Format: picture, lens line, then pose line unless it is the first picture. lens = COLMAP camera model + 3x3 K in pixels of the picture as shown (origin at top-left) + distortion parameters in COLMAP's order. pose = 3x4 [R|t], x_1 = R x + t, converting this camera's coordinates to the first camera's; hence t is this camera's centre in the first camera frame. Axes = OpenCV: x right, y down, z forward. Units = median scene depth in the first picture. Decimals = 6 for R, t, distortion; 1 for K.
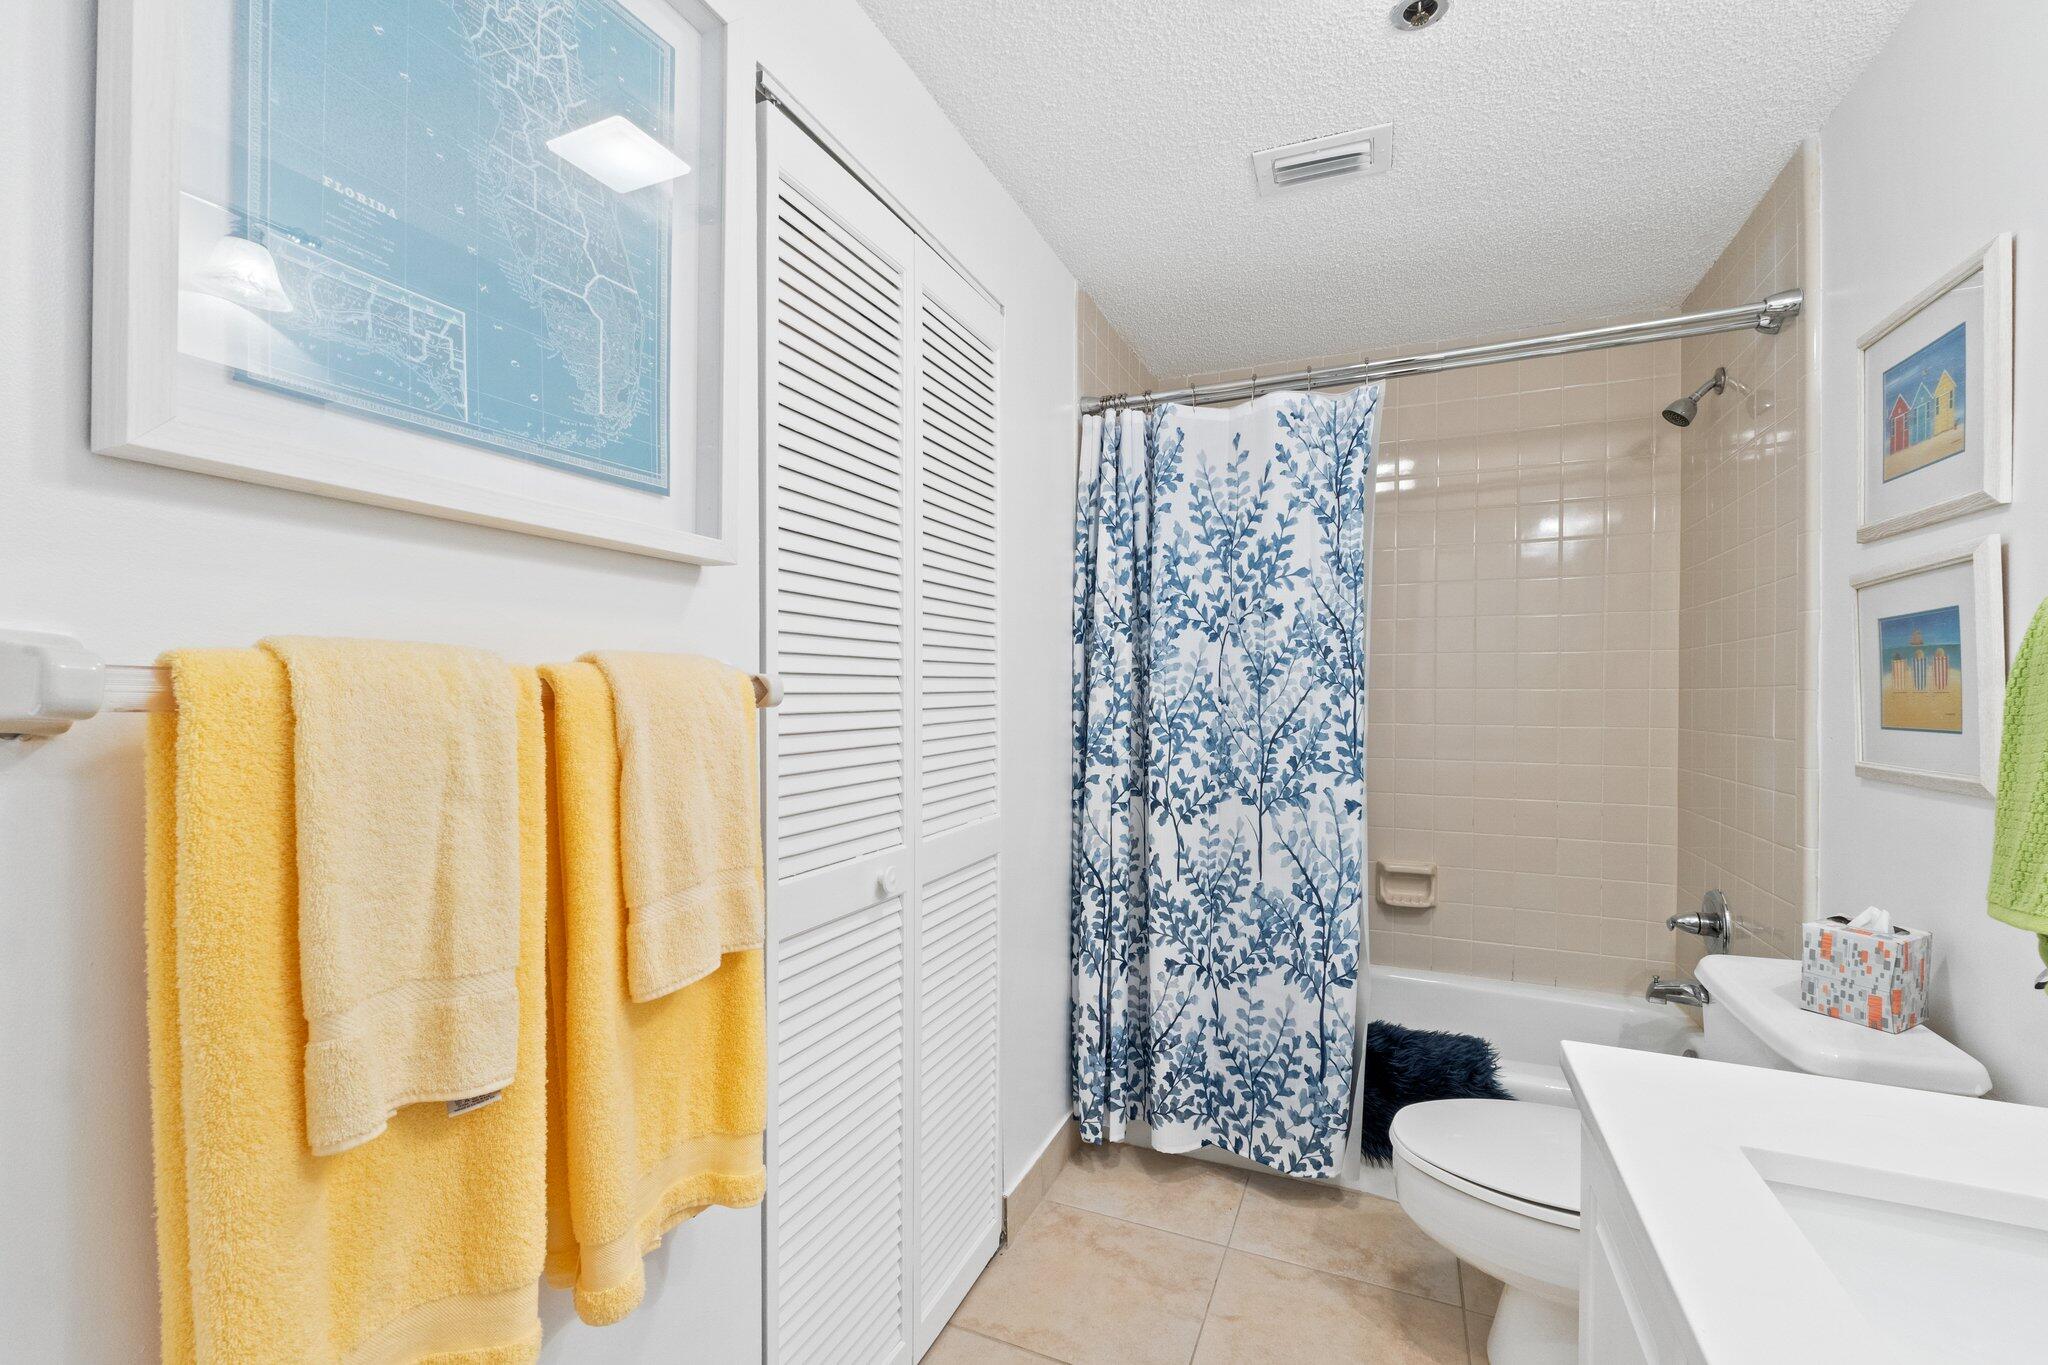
lens RADIAL K [[869.4, 0, 1009.2], [0, 869.4, 689.3], [0, 0, 1]] dist [-0.010699, 0.001701]
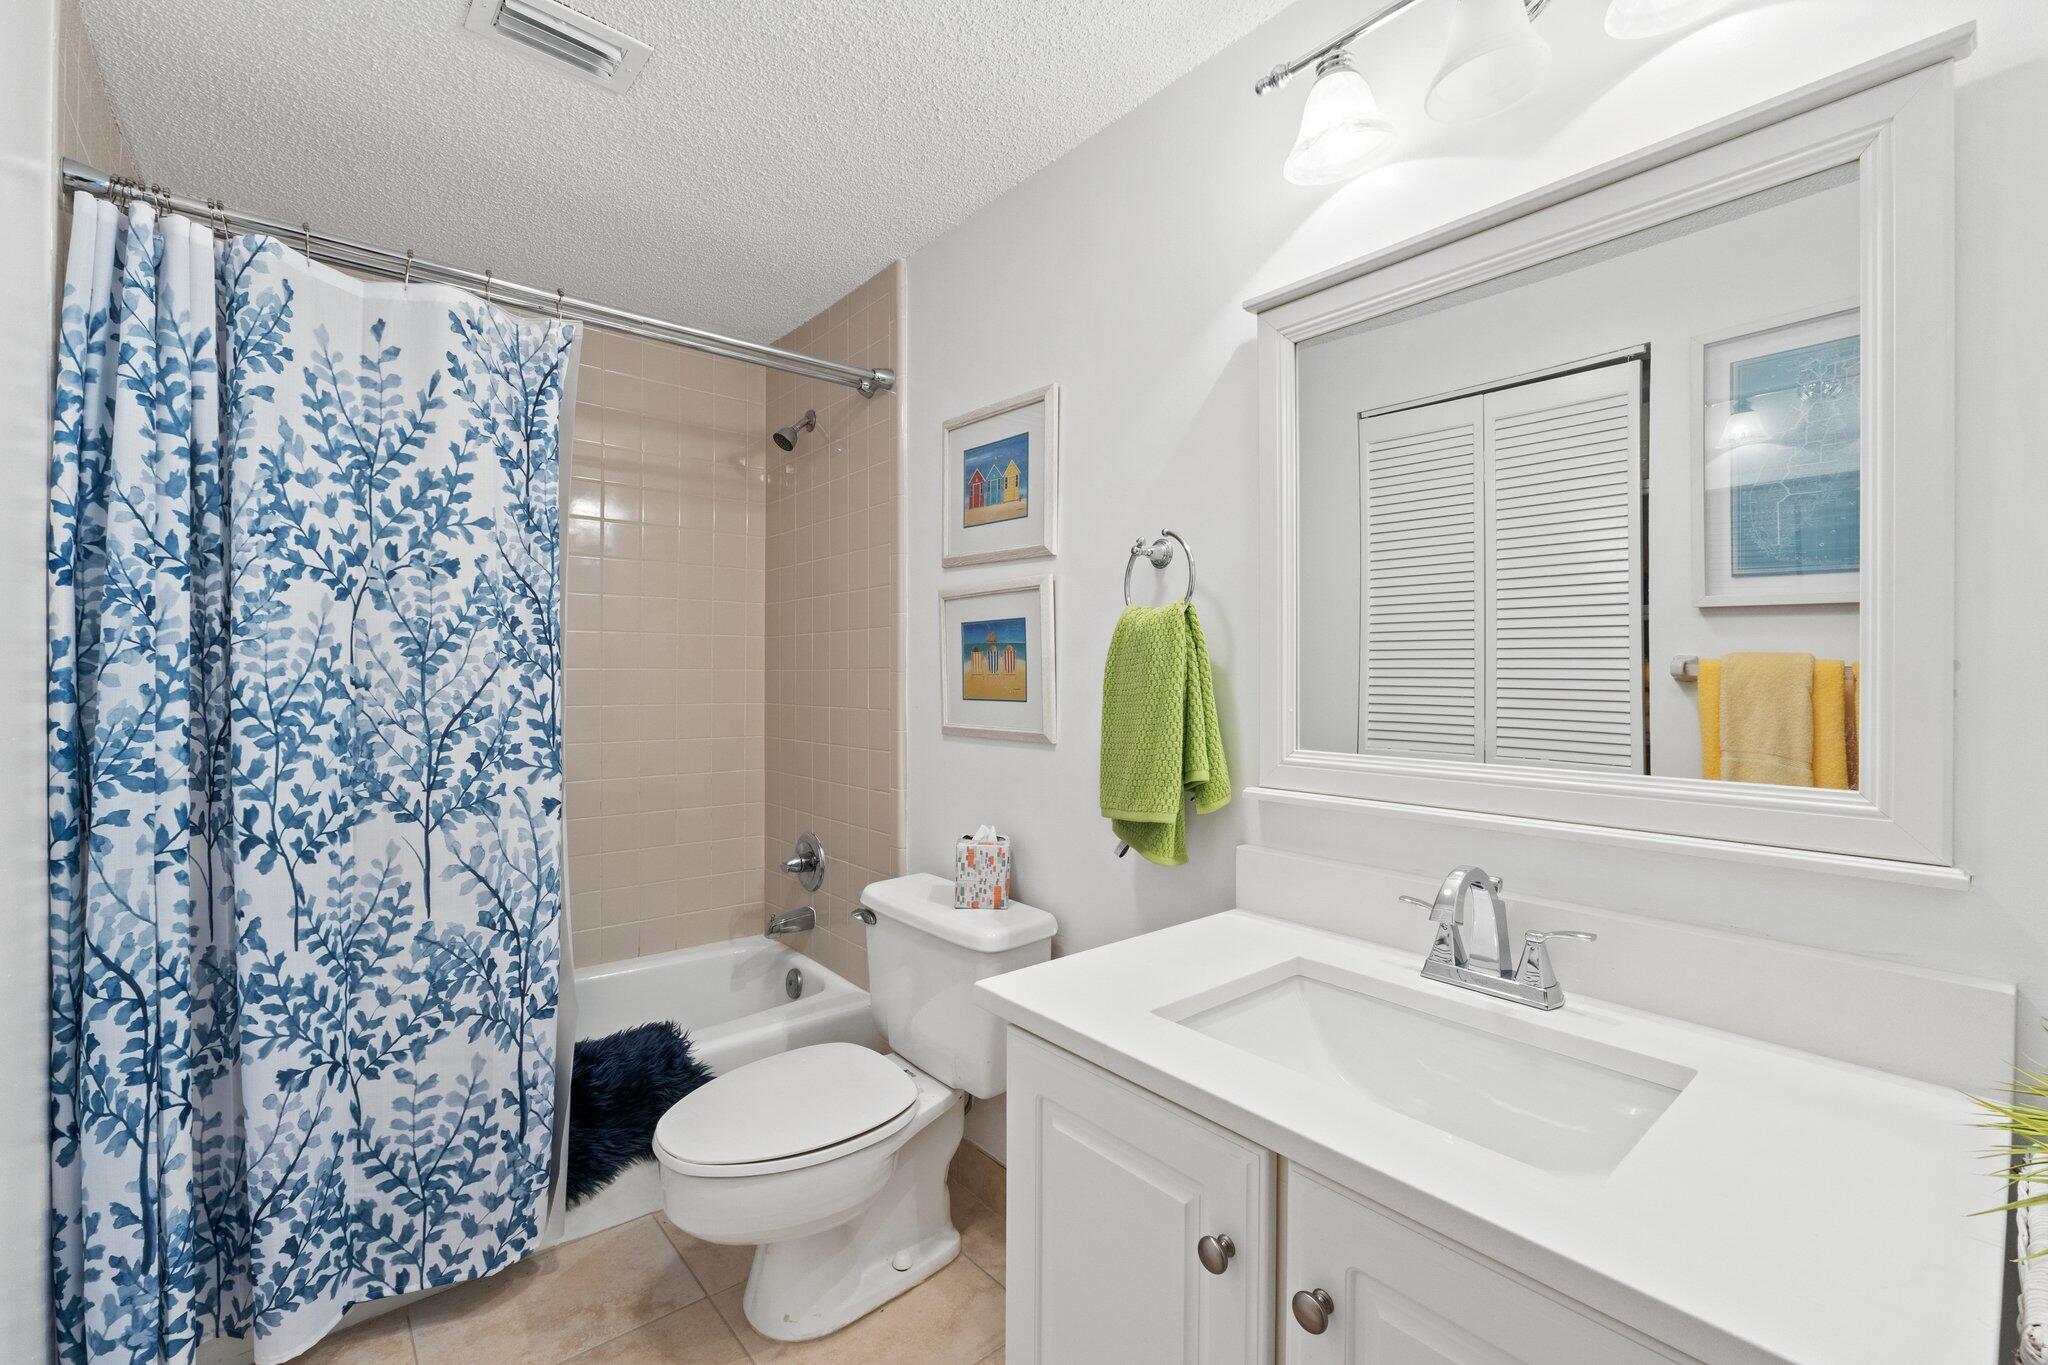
lens RADIAL K [[869.4, 0, 1013.7], [0, 869.4, 674.5], [0, 0, 1]] dist [-0.010699, 0.001701]
pose [[0.432985, 0.001262, 0.901400, -0.171445], [-0.007738, 0.999967, 0.002316, -0.000178], [-0.901368, -0.007978, 0.432981, 0.207545]]
